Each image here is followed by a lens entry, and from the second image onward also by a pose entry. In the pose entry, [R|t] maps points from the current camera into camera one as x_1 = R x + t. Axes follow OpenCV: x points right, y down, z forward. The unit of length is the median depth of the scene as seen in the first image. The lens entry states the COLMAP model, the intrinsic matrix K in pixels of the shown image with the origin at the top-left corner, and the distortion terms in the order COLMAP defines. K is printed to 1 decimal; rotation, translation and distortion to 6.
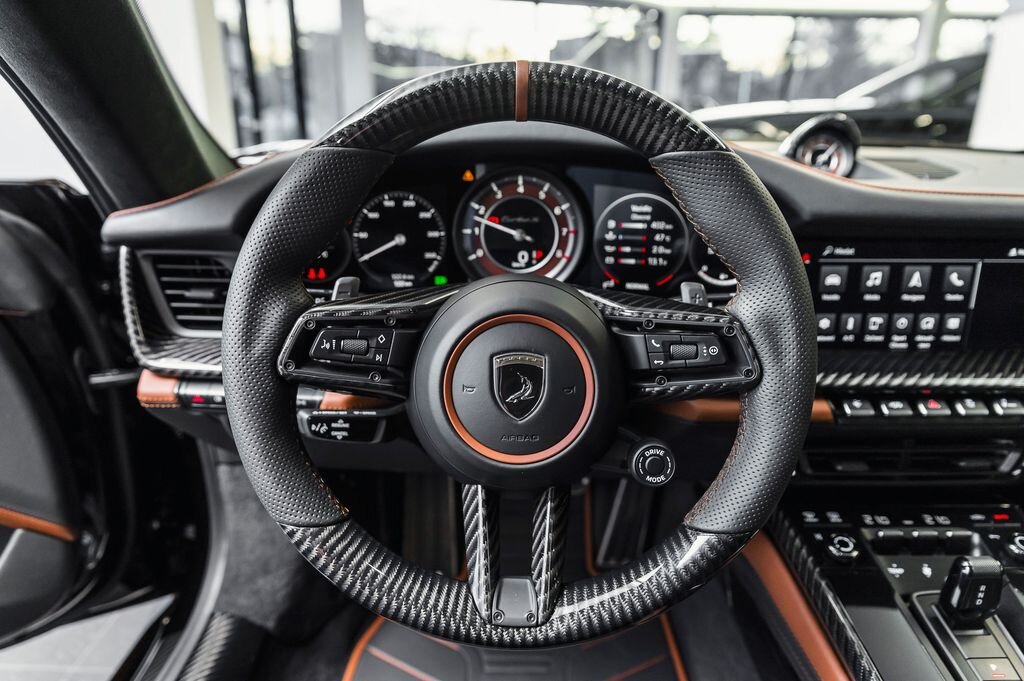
lens RADIAL K [[661.1, 0, 509.0], [0, 661.1, 333.3], [0, 0, 1]] dist [-0.022495, 0.003074]
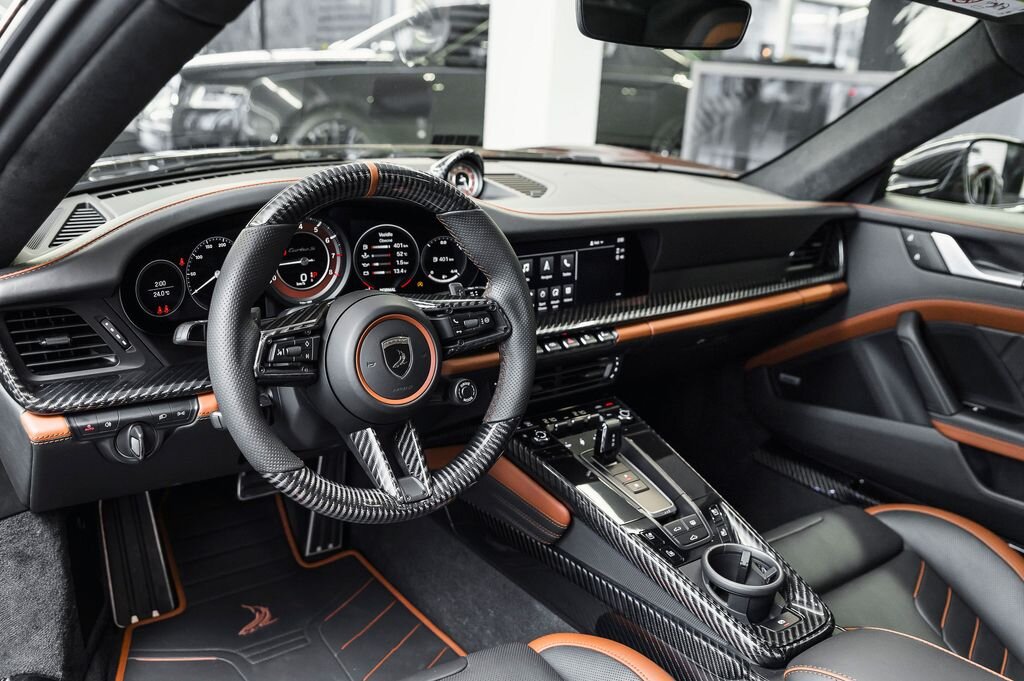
lens RADIAL K [[871.7, 0, 513.8], [0, 871.7, 338.1], [0, 0, 1]] dist [-0.016502, 0.005715]
pose [[0.797184, -0.144689, 0.586143, -0.691654], [0.145455, 0.988289, 0.046131, -0.018130], [-0.585953, 0.048482, 0.808893, -0.634892]]
